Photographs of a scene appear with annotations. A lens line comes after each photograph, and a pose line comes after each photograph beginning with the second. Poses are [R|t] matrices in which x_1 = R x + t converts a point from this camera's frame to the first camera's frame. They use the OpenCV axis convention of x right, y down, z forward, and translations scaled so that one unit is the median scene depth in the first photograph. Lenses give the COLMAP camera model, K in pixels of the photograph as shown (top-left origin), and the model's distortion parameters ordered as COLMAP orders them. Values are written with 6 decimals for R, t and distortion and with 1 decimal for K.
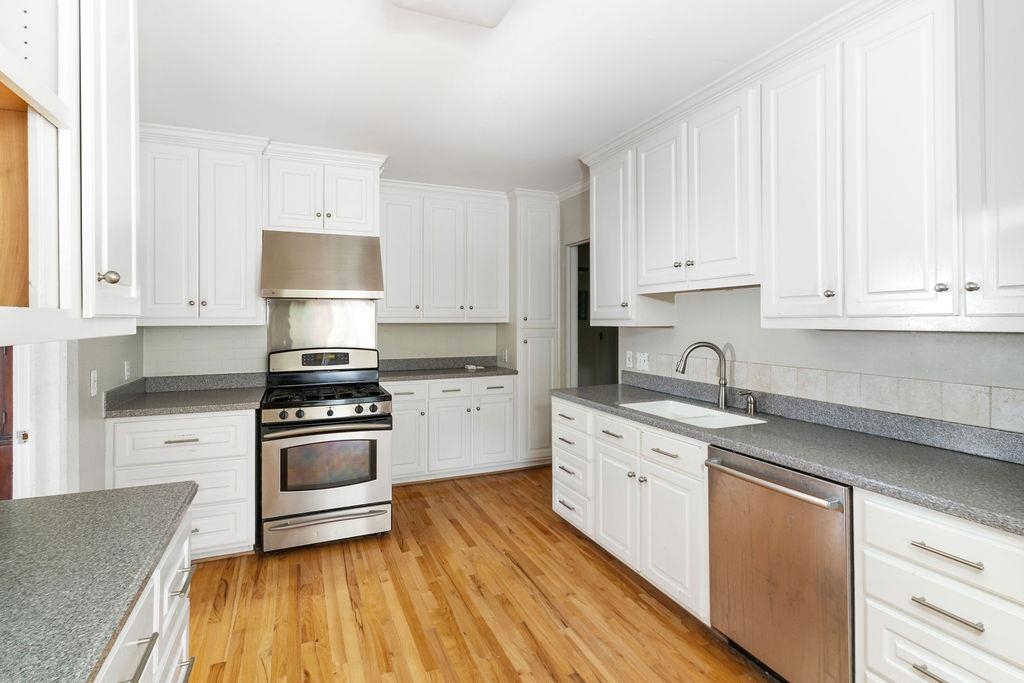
lens RADIAL K [[495.4, 0, 510.4], [0, 495.4, 315.2], [0, 0, 1]] dist [-0.004529, 0.001367]
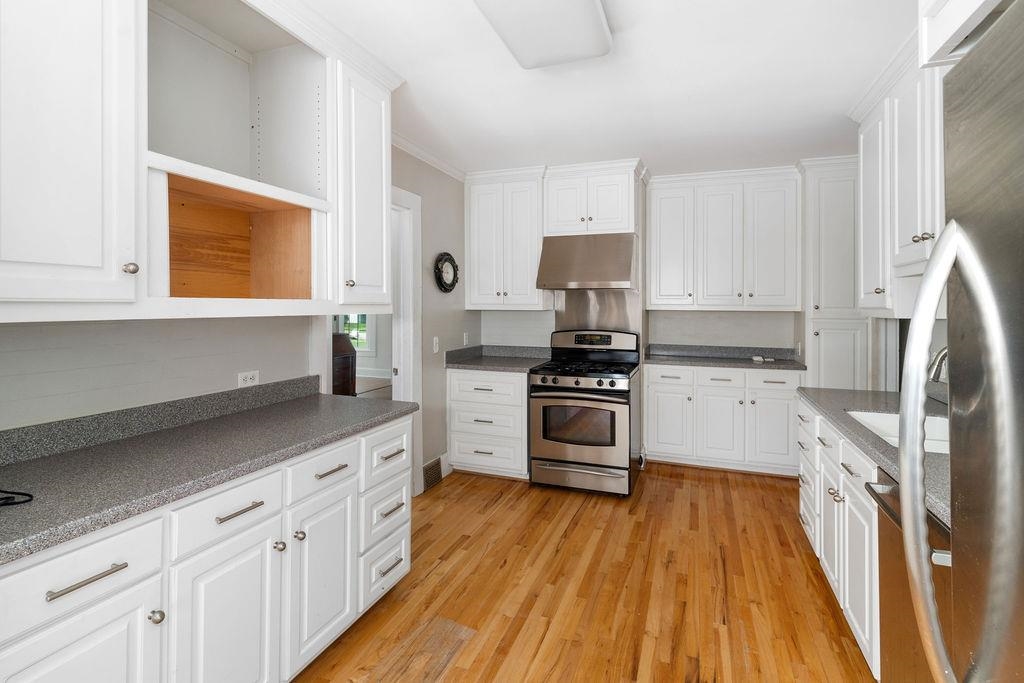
lens RADIAL K [[495.4, 0, 514.4], [0, 495.4, 304.4], [0, 0, 1]] dist [-0.004529, 0.001367]
pose [[0.725500, 0.005425, -0.688201, 0.368305], [-0.002105, 0.999982, 0.005663, -0.002624], [0.688219, -0.002660, 0.725498, 0.009081]]
